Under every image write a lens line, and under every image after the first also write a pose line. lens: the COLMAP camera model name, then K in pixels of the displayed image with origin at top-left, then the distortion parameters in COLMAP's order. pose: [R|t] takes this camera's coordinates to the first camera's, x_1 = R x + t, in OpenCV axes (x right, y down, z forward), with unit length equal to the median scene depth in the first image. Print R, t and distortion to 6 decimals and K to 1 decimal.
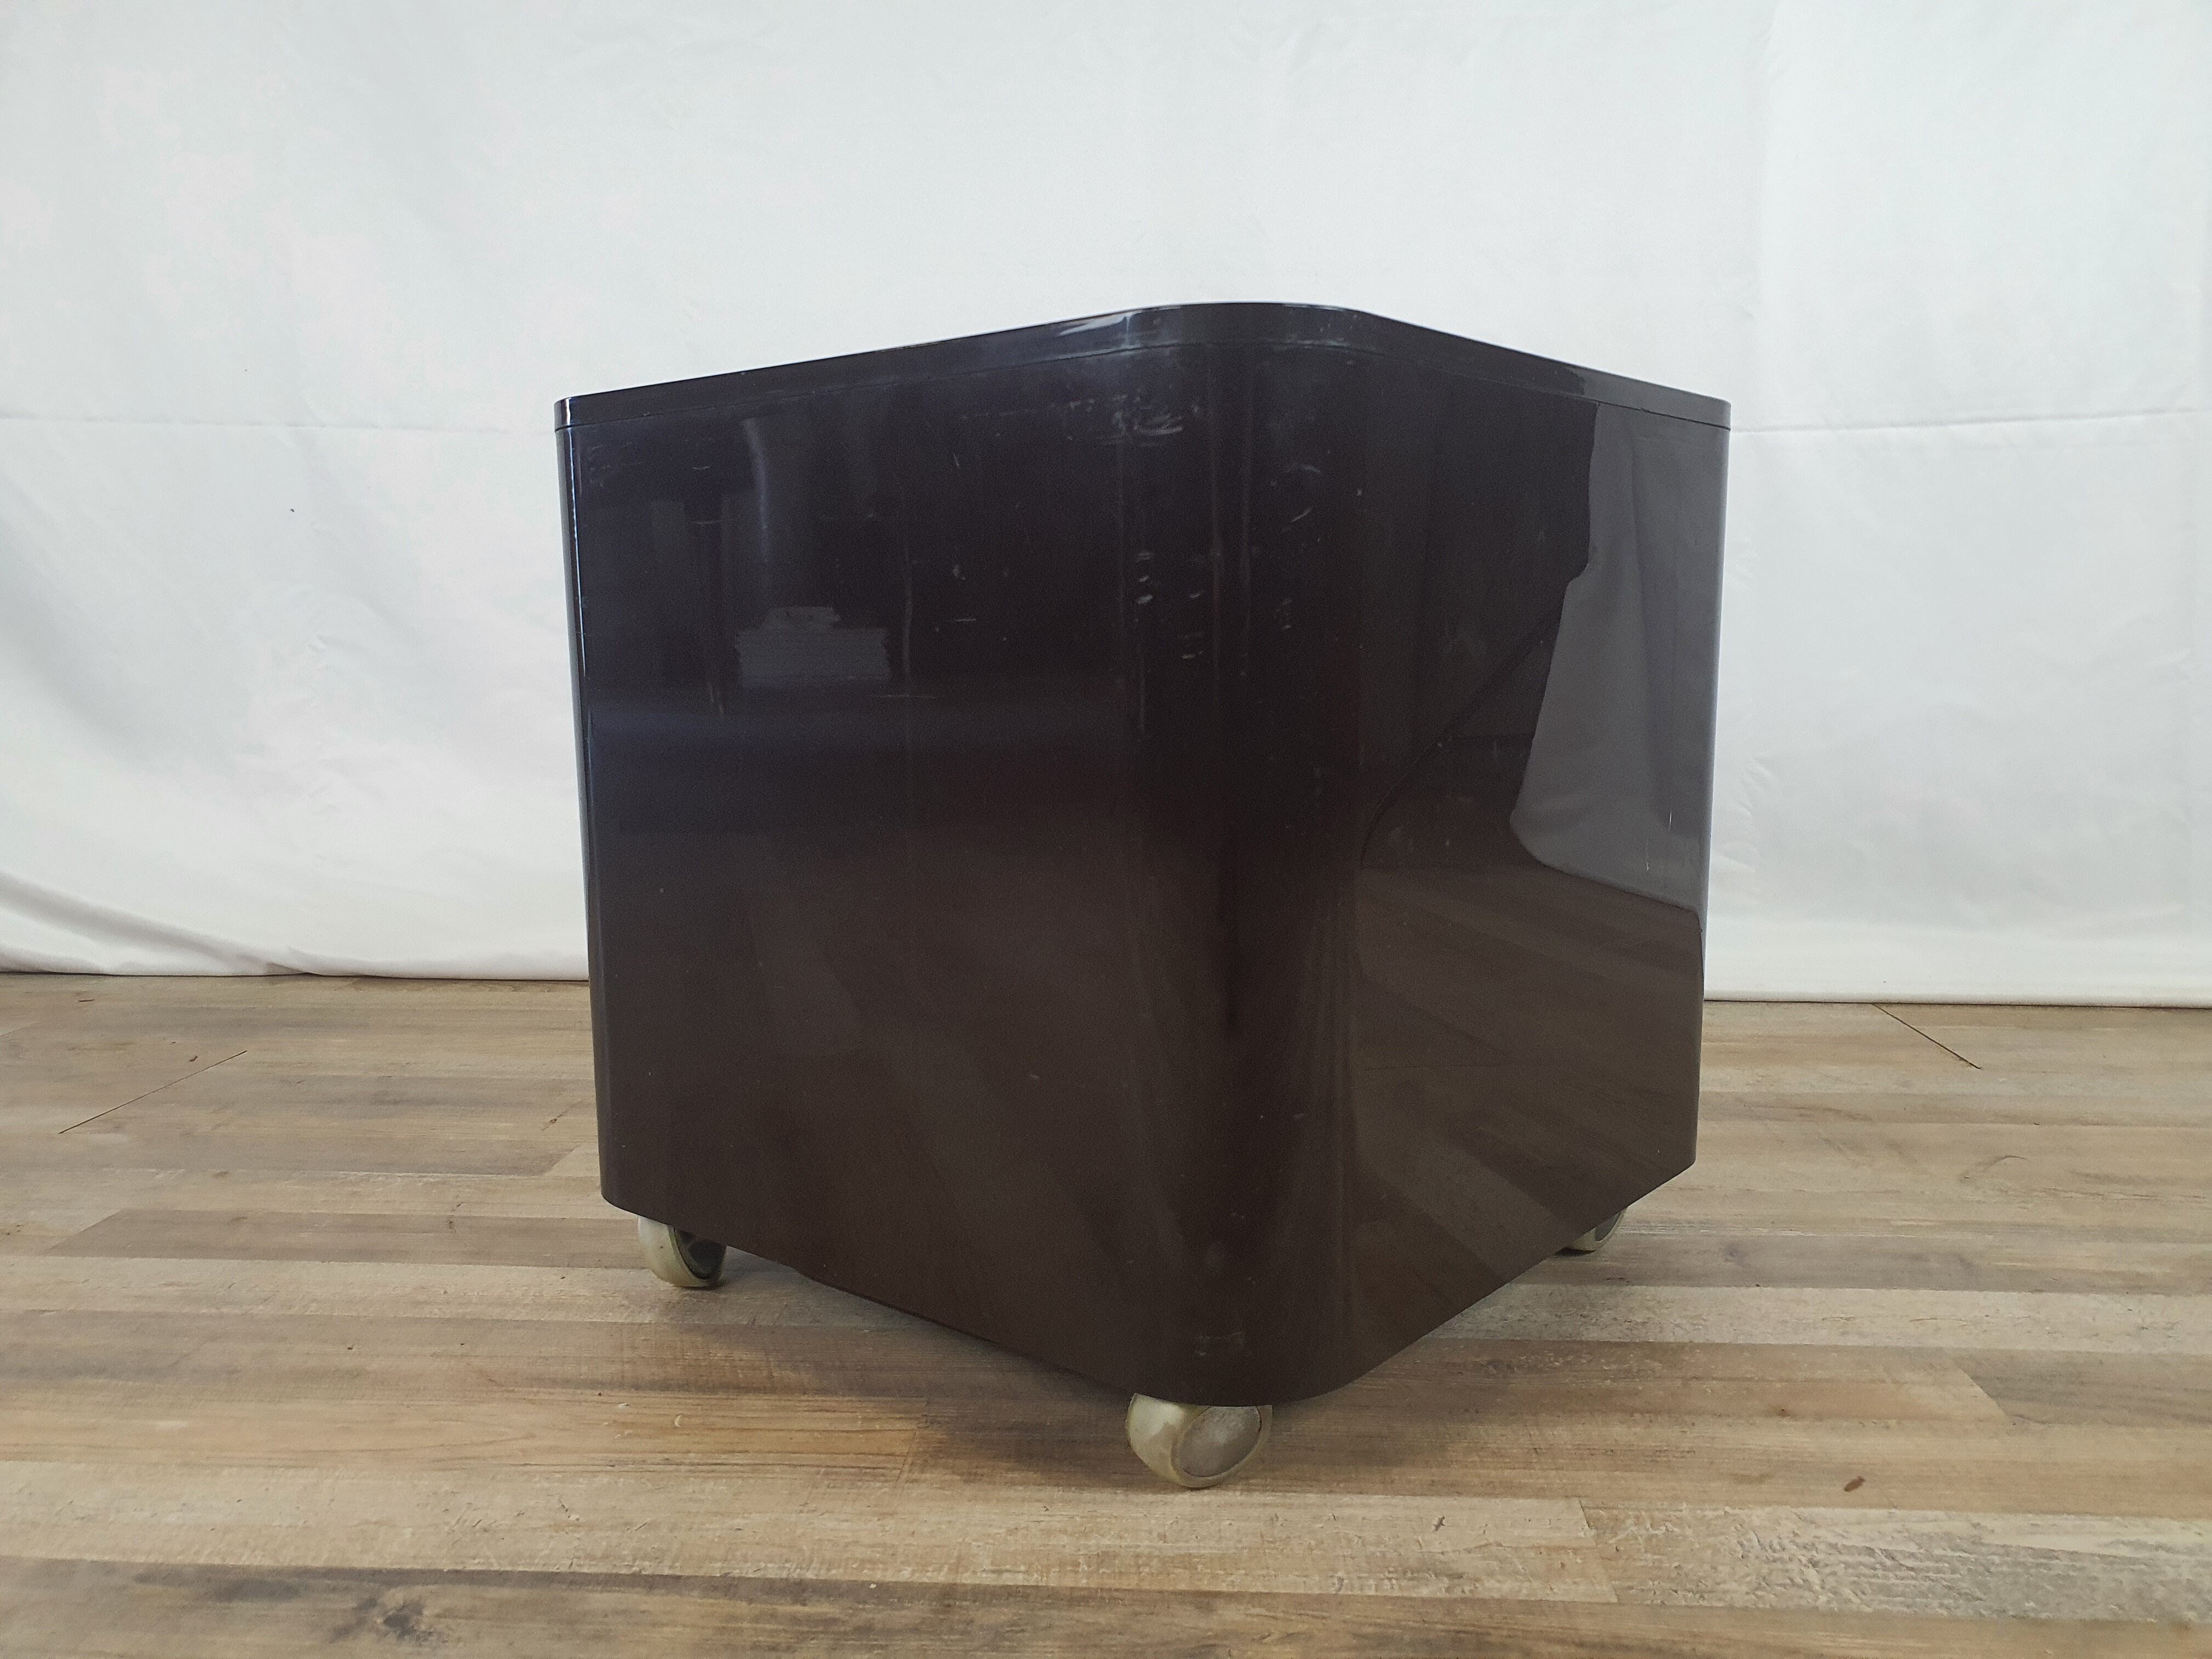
lens RADIAL K [[1735.7, 0, 1107.0], [0, 1735.7, 752.8], [0, 0, 1]] dist [-0.035458, 0.079614]
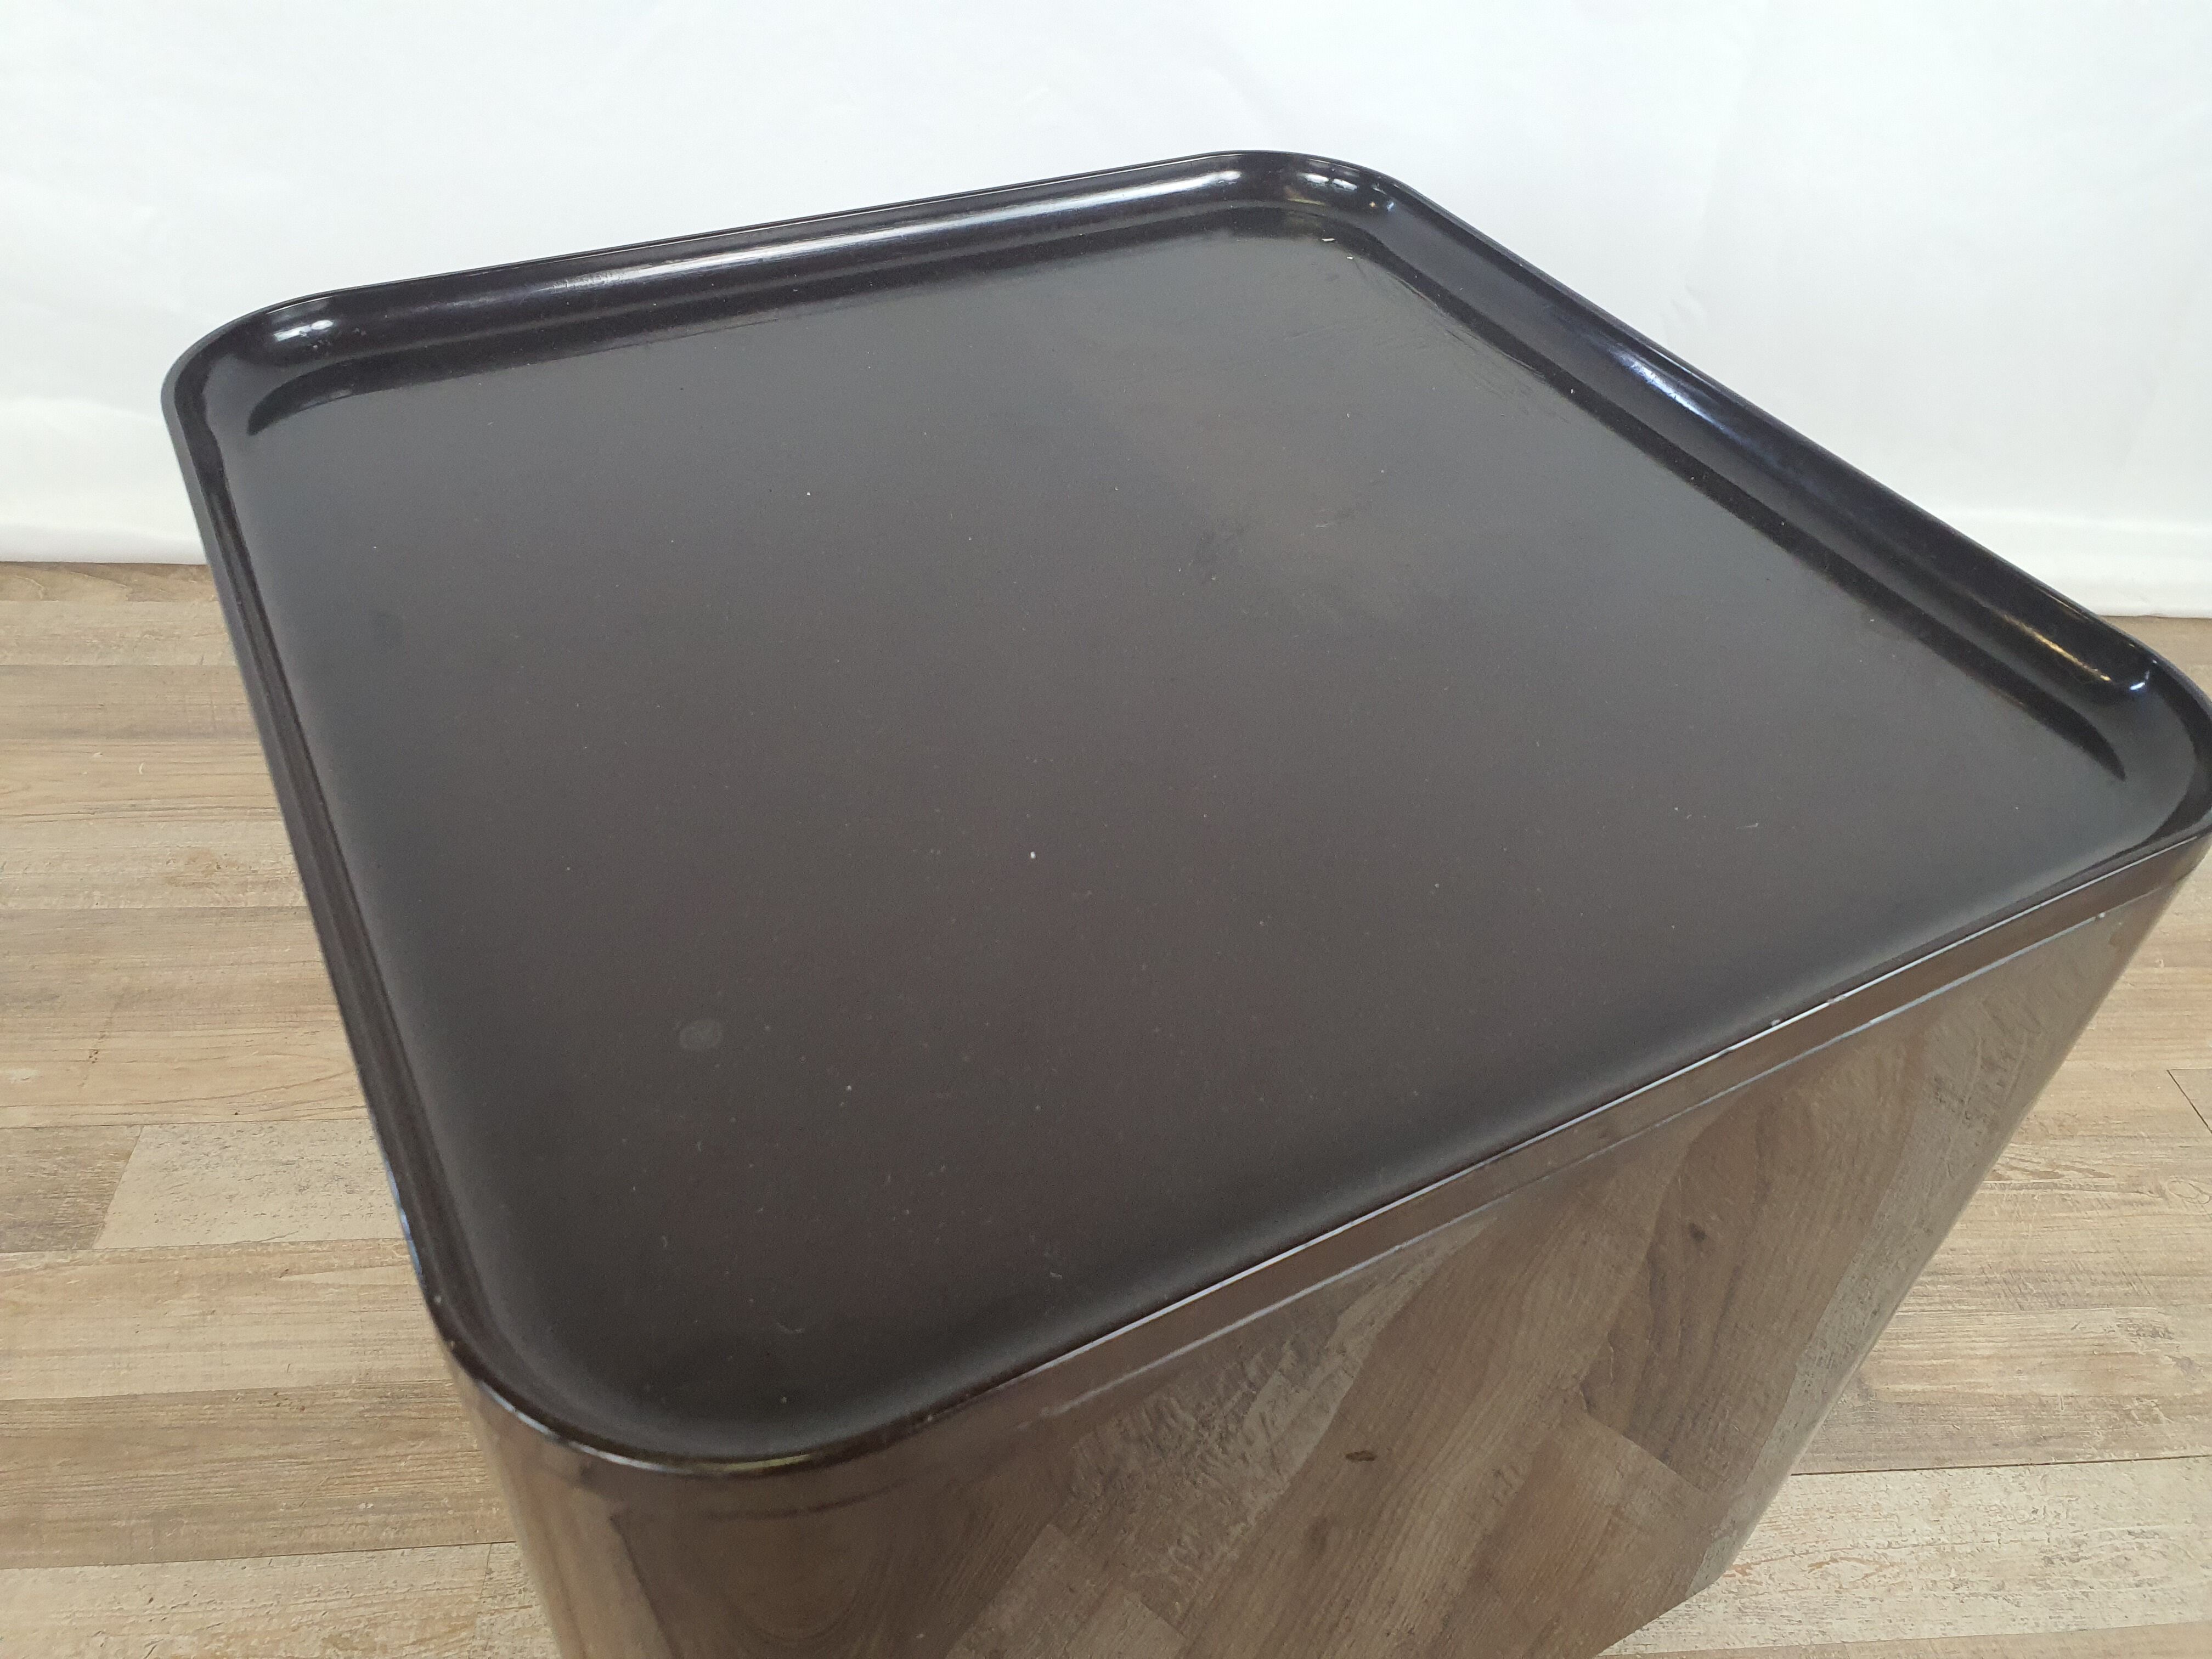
lens RADIAL K [[1735.7, 0, 1105.8], [0, 1735.7, 784.3], [0, 0, 1]] dist [-0.035458, 0.079614]
pose [[0.986351, -0.048474, 0.157359, -0.009099], [-0.056425, 0.798308, 0.599601, -0.611404], [-0.154686, -0.600296, 0.784677, 0.745023]]
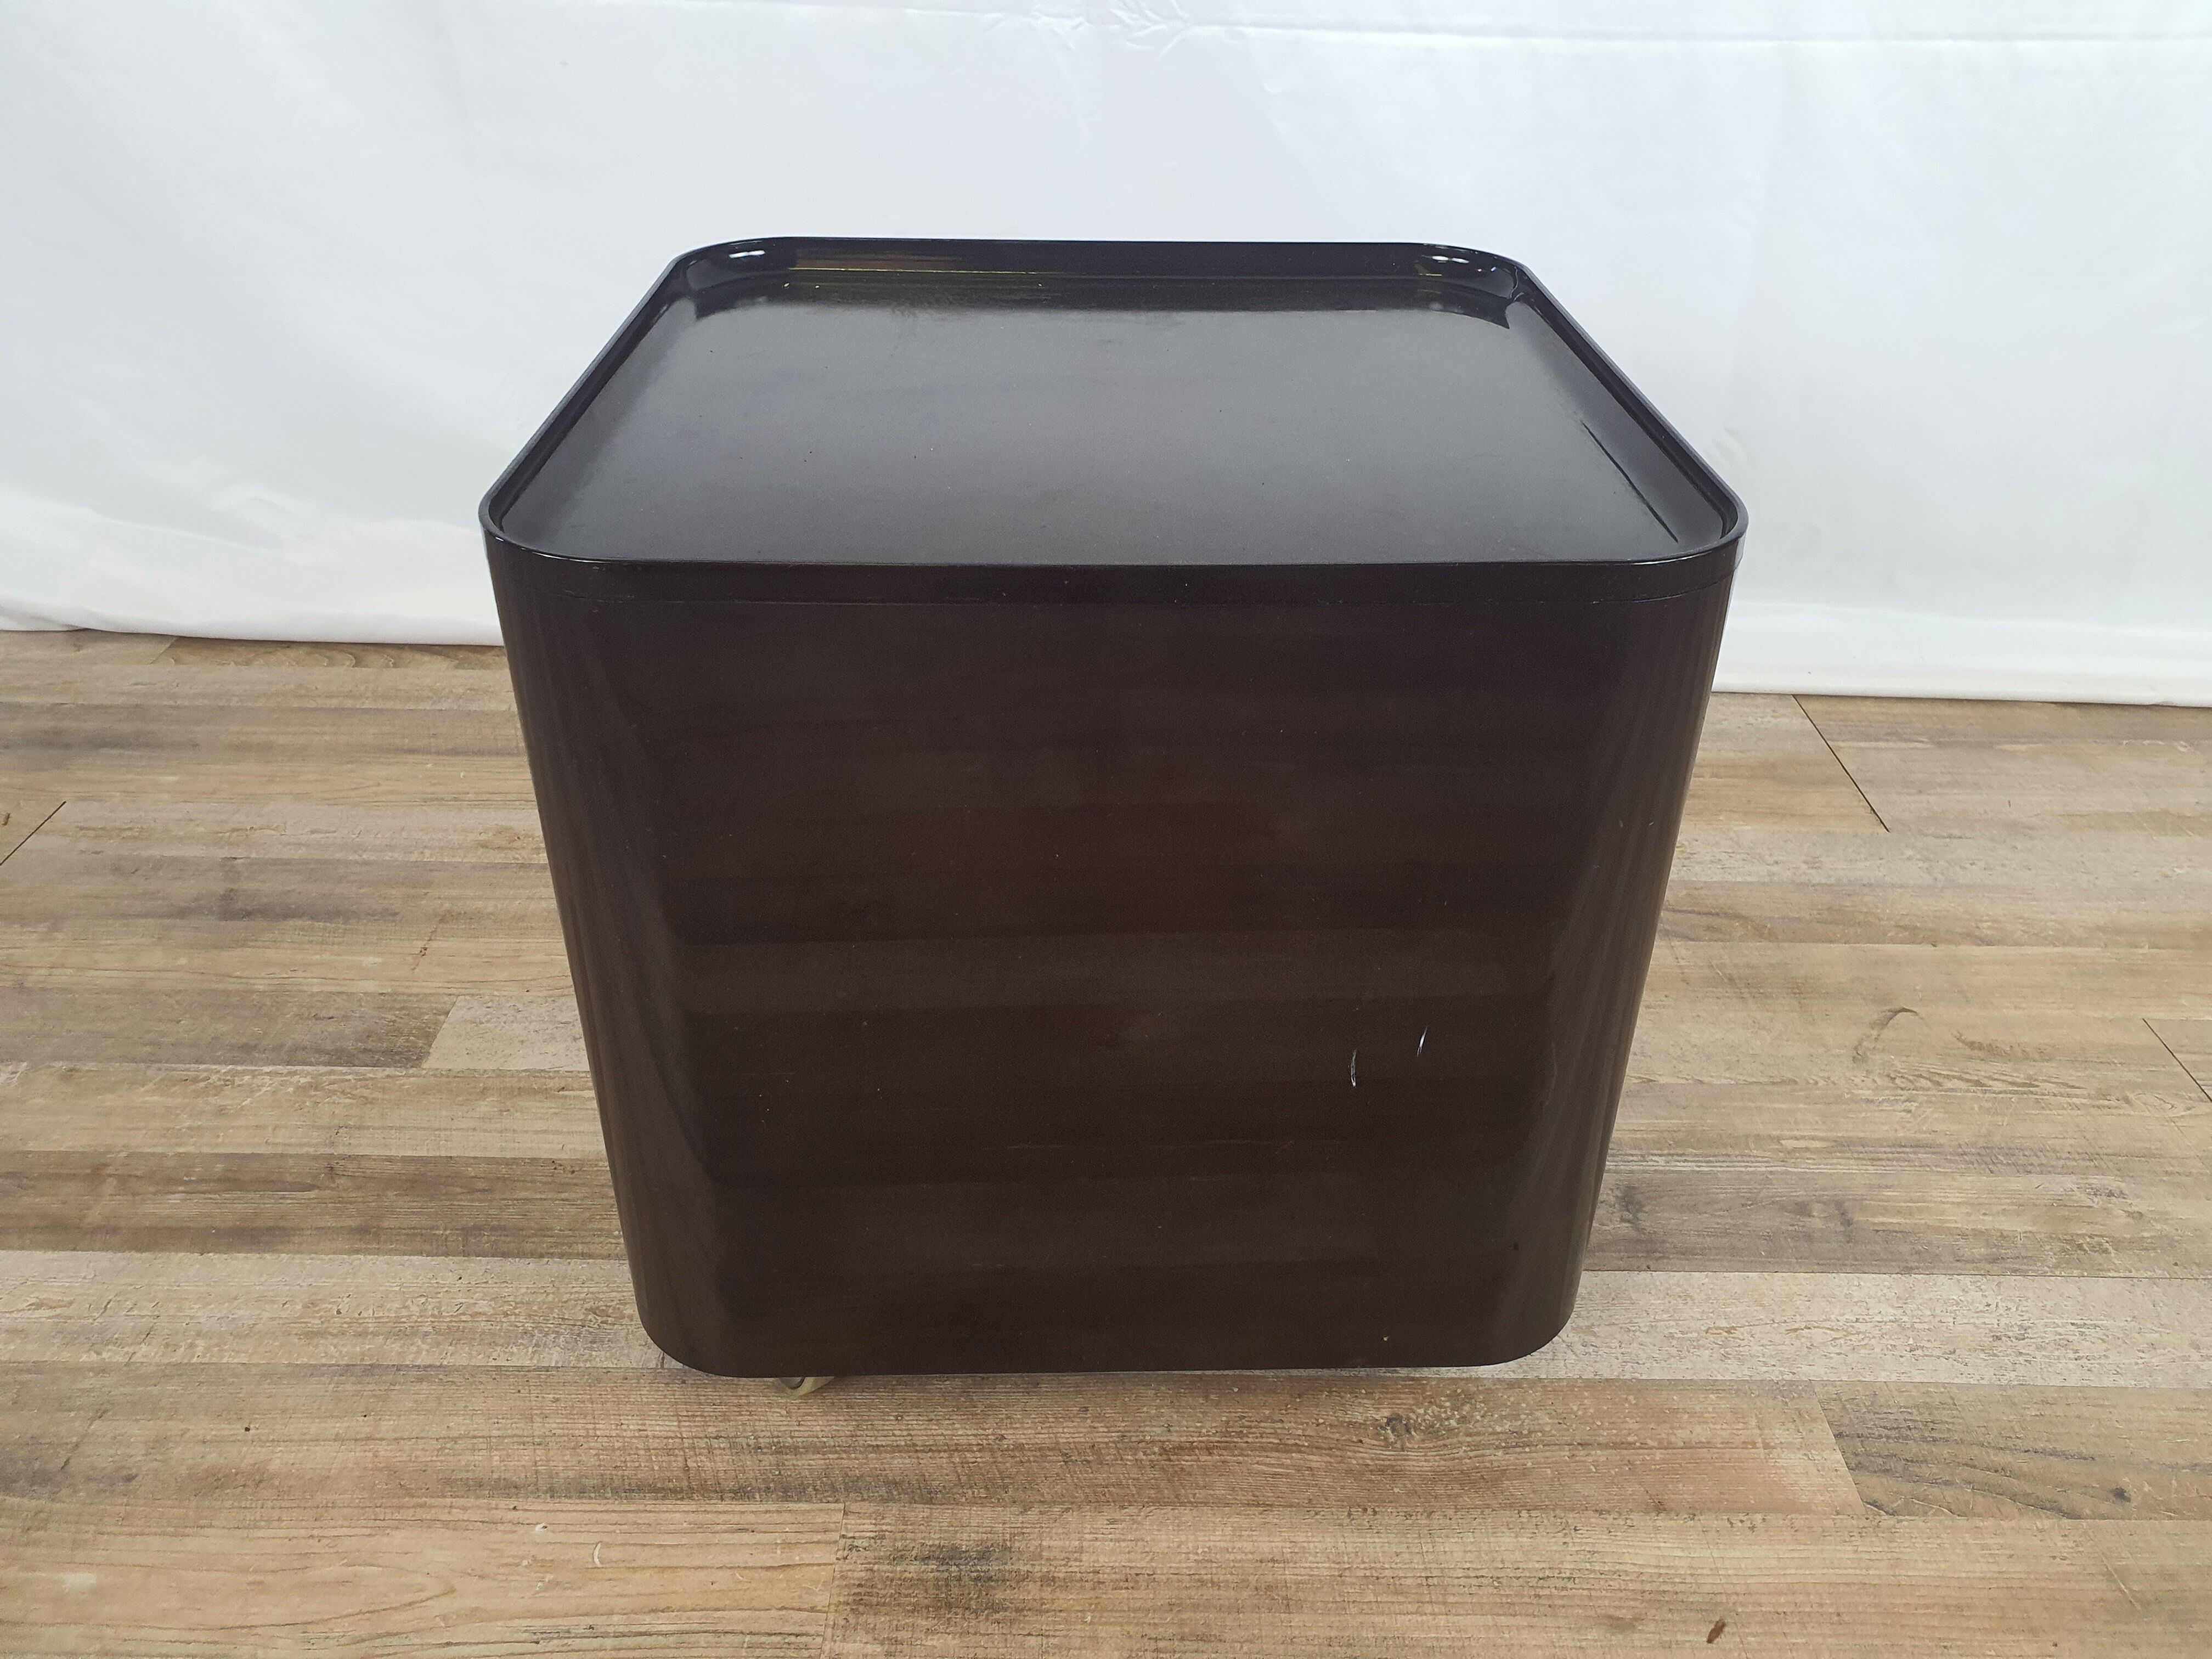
lens RADIAL K [[1735.7, 0, 1126.3], [0, 1735.7, 776.3], [0, 0, 1]] dist [-0.035458, 0.079614]
pose [[0.997308, -0.013045, 0.072163, -0.006445], [-0.020203, 0.897097, 0.441371, -0.525585], [-0.070495, -0.441641, 0.894418, 0.297565]]
